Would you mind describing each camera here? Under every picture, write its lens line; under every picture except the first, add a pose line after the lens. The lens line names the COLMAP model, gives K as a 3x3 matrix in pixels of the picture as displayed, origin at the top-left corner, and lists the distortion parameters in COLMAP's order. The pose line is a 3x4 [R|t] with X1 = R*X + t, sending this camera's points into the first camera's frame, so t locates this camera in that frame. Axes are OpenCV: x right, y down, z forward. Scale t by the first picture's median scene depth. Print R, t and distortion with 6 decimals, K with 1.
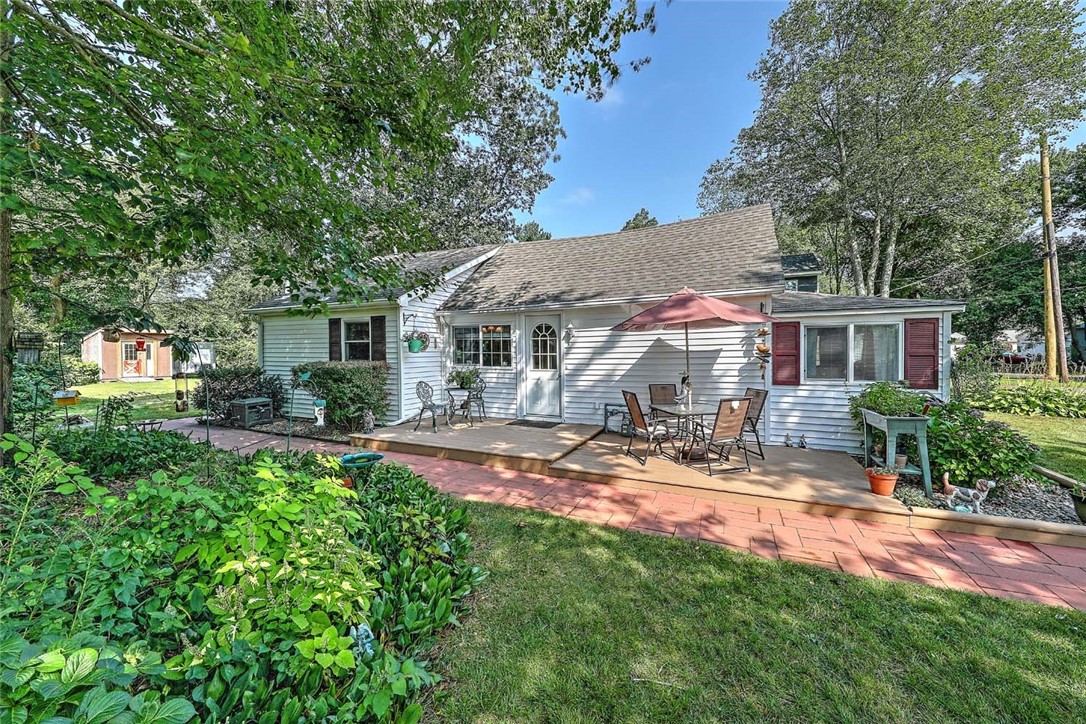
lens RADIAL K [[385.2, 0, 544.7], [0, 385.2, 355.4], [0, 0, 1]] dist [0.000506, 0.000037]
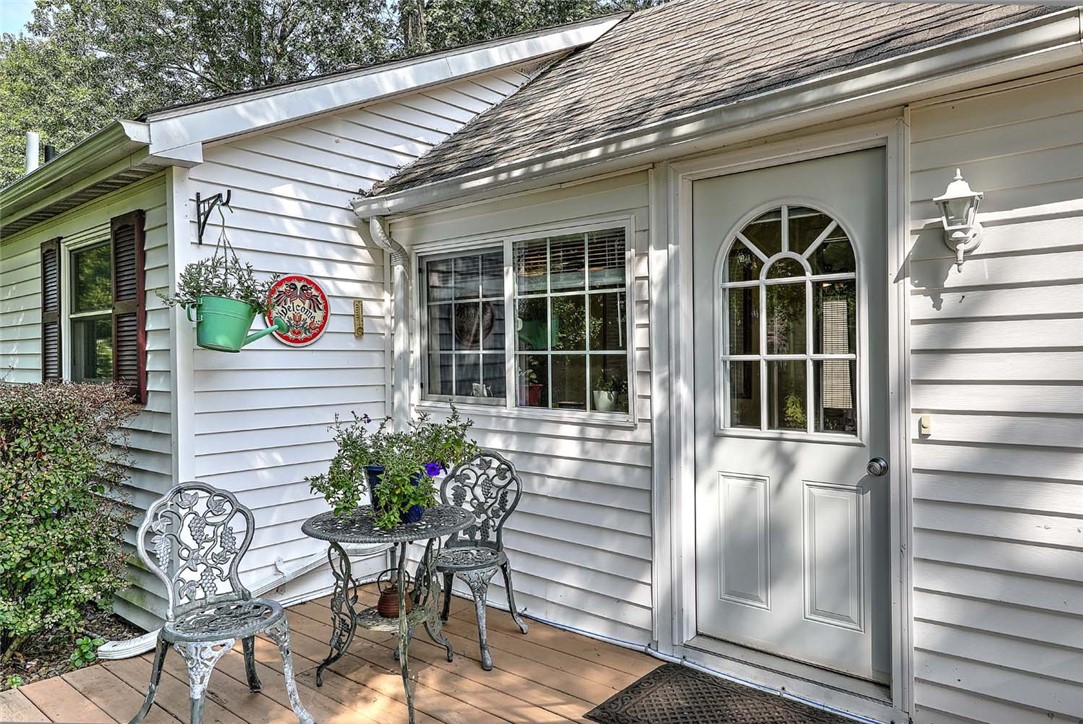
lens RADIAL K [[701.4, 0, 546.0], [0, 701.4, 356.5], [0, 0, 1]] dist [0.014212, -0.004386]
pose [[0.962098, -0.003770, -0.272678, -0.022602], [0.001872, 0.999972, -0.007223, -0.001159], [0.272697, 0.006439, 0.962078, 0.598369]]
